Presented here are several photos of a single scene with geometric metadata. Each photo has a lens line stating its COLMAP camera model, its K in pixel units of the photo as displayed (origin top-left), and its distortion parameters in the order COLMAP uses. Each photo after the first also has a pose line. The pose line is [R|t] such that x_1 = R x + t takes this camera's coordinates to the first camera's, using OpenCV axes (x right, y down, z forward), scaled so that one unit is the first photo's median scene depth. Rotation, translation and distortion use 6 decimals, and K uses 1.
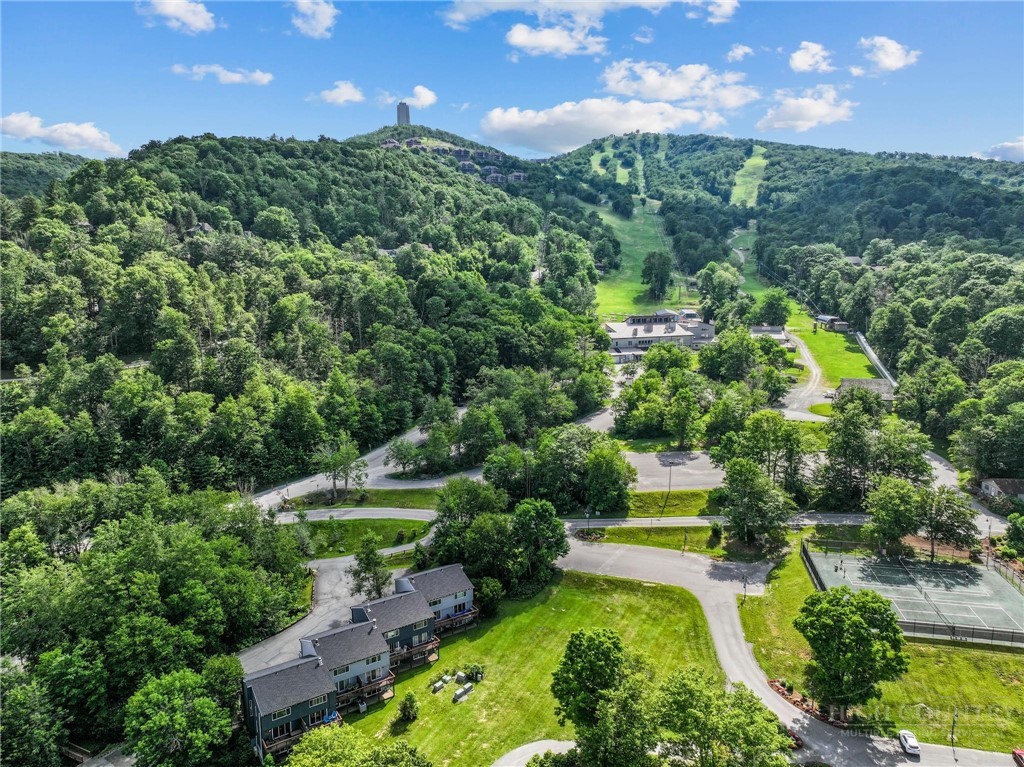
lens RADIAL K [[717.2, 0, 511.7], [0, 717.2, 383.1], [0, 0, 1]] dist [0.000142, 0.014277]
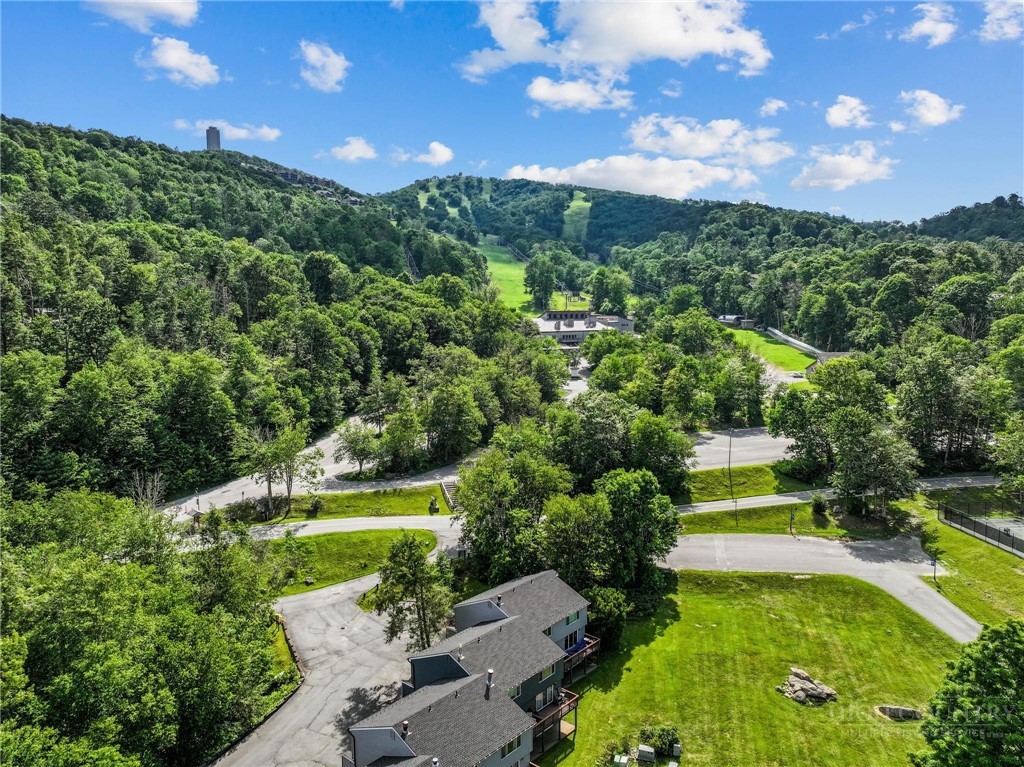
lens RADIAL K [[717.2, 0, 511.3], [0, 717.2, 383.4], [0, 0, 1]] dist [0.000142, 0.014277]
pose [[0.965908, -0.028187, 0.257348, -0.188352], [0.046571, 0.996757, -0.065622, 0.091888], [-0.254664, 0.075370, 0.964088, 0.280531]]
